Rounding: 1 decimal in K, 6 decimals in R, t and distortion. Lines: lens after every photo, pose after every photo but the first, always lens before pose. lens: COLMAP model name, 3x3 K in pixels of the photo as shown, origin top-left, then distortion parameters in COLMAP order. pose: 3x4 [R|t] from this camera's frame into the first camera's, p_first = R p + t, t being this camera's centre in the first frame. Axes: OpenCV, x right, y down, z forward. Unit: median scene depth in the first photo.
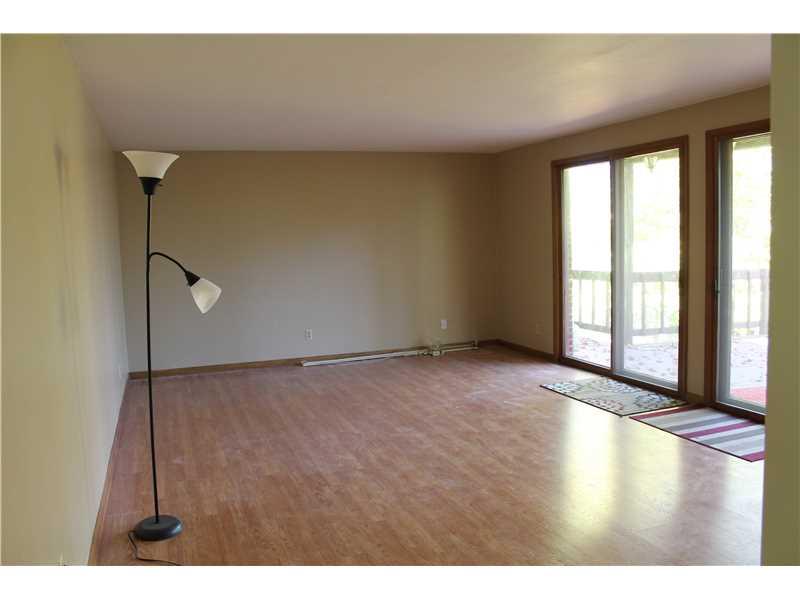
lens RADIAL K [[674.5, 0, 400.0], [0, 674.5, 300.0], [0, 0, 1]] dist [-0.129959, 0.088588]
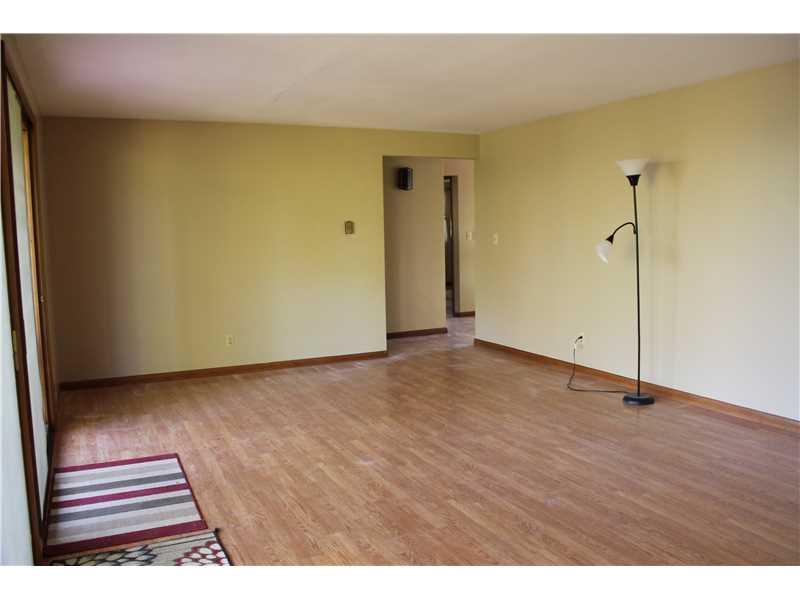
lens RADIAL K [[674.5, 0, 400.0], [0, 674.5, 300.0], [0, 0, 1]] dist [-0.129959, 0.088588]
pose [[-0.993752, 0.062190, -0.092681, 0.259959], [0.042546, 0.978757, 0.200561, -0.178211], [0.103185, 0.195365, -0.975287, 1.935408]]
